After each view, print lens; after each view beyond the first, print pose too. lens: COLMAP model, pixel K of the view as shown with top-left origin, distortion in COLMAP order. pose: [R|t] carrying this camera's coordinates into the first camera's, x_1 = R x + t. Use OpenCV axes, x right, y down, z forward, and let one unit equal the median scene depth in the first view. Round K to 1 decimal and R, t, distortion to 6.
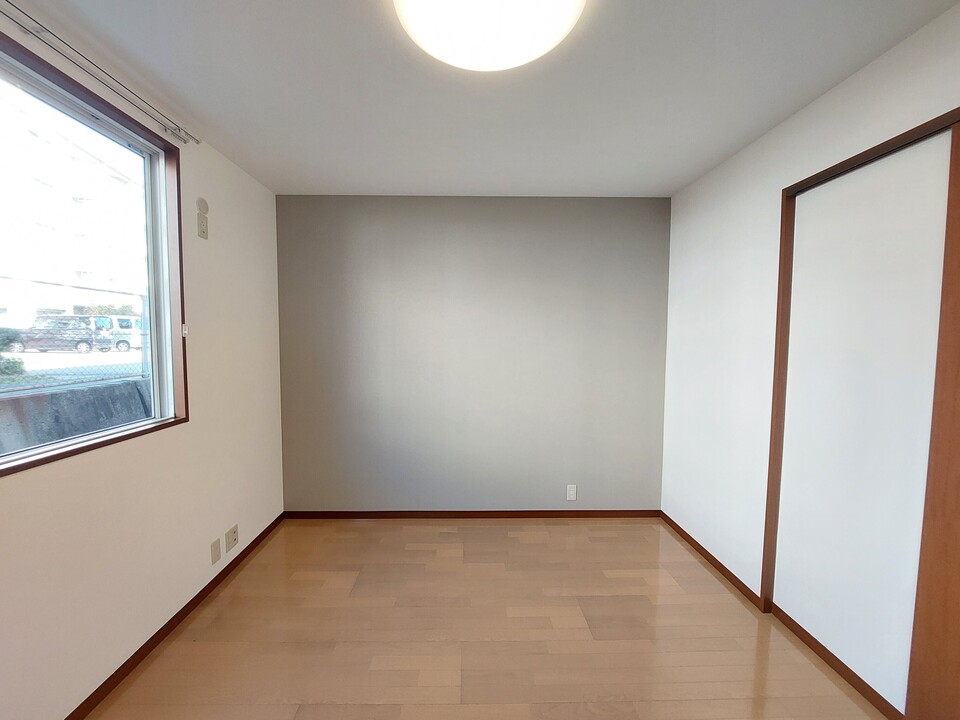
lens RADIAL K [[389.2, 0, 467.0], [0, 389.2, 361.1], [0, 0, 1]] dist [-0.002697, -0.000221]
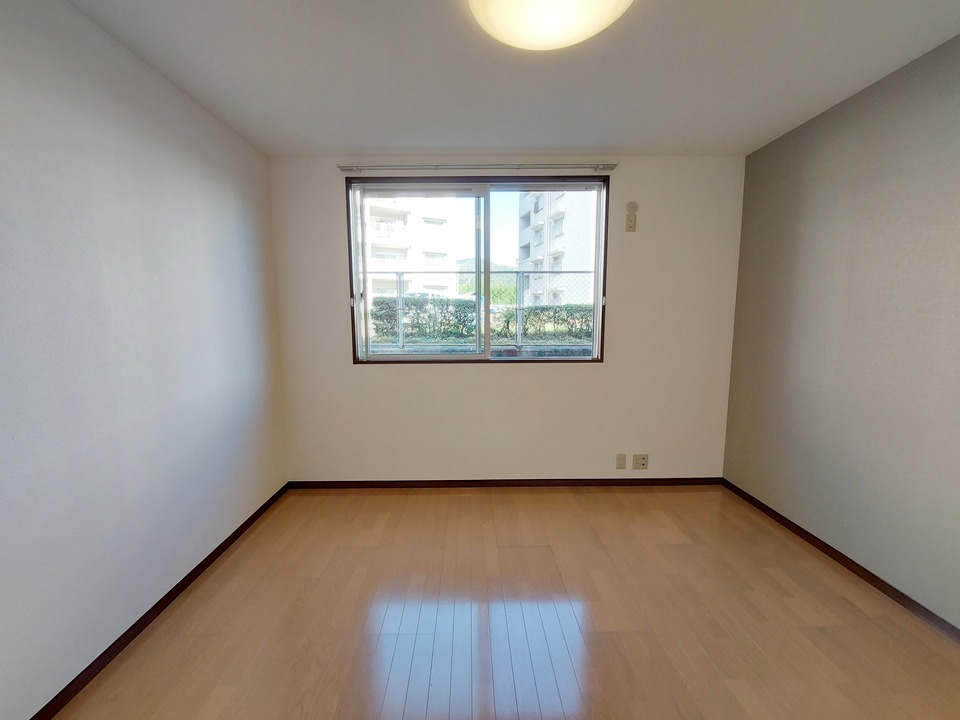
lens RADIAL K [[389.2, 0, 467.0], [0, 389.2, 361.1], [0, 0, 1]] dist [-0.002697, -0.000221]
pose [[-0.009153, 0.116004, -0.993207, 0.728053], [-0.057484, 0.991545, 0.116340, 0.007178], [0.998304, 0.058158, -0.002407, 0.458604]]
